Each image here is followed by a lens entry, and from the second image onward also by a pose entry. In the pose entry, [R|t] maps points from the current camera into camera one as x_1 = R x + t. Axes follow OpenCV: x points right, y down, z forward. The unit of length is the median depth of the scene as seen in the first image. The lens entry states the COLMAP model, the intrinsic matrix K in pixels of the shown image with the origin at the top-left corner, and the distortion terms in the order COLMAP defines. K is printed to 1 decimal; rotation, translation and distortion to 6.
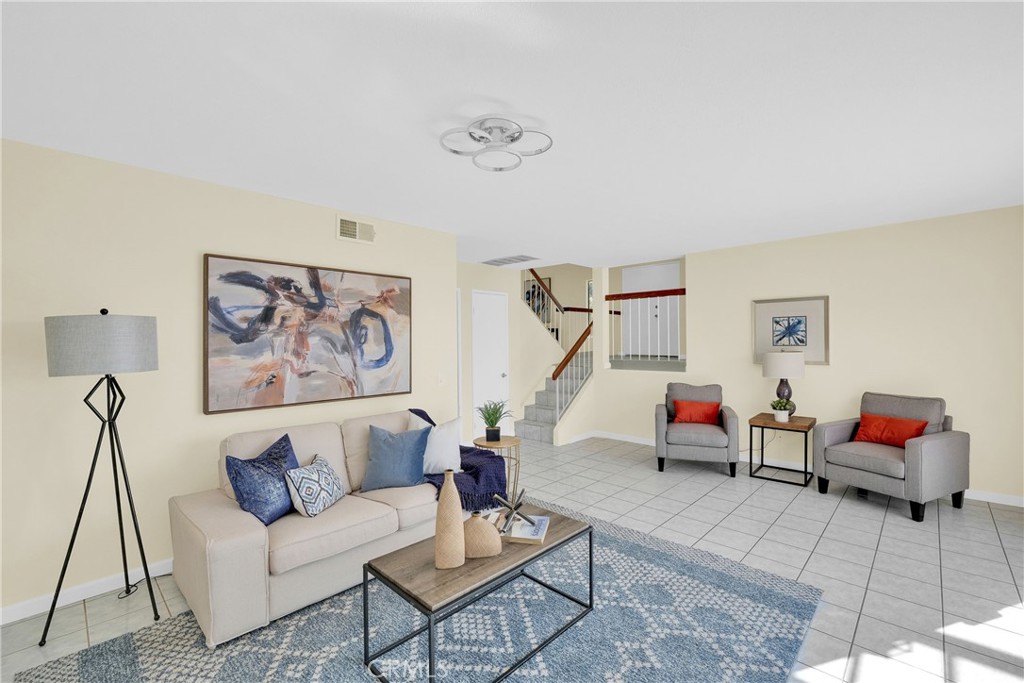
lens RADIAL K [[441.4, 0, 508.4], [0, 441.4, 341.6], [0, 0, 1]] dist [-0.007086, -0.000048]
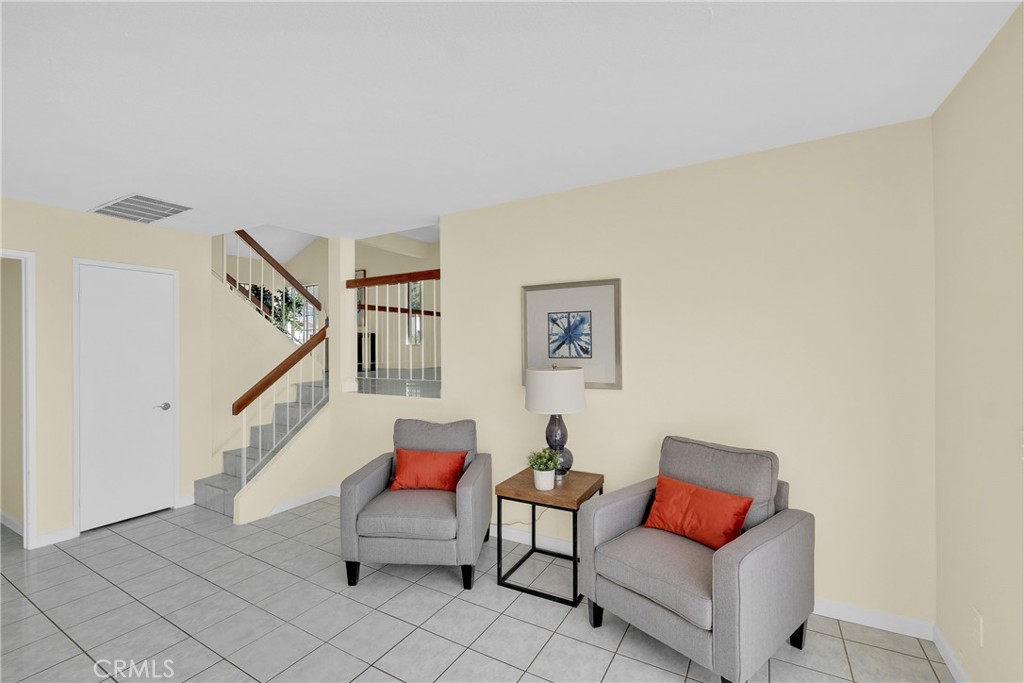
lens RADIAL K [[441.4, 0, 508.4], [0, 441.4, 341.6], [0, 0, 1]] dist [-0.007086, -0.000048]
pose [[0.970872, 0.004184, 0.239561, 0.409254], [-0.000566, 0.999885, -0.015168, -0.004595], [-0.239597, 0.014591, 0.970763, 0.415471]]
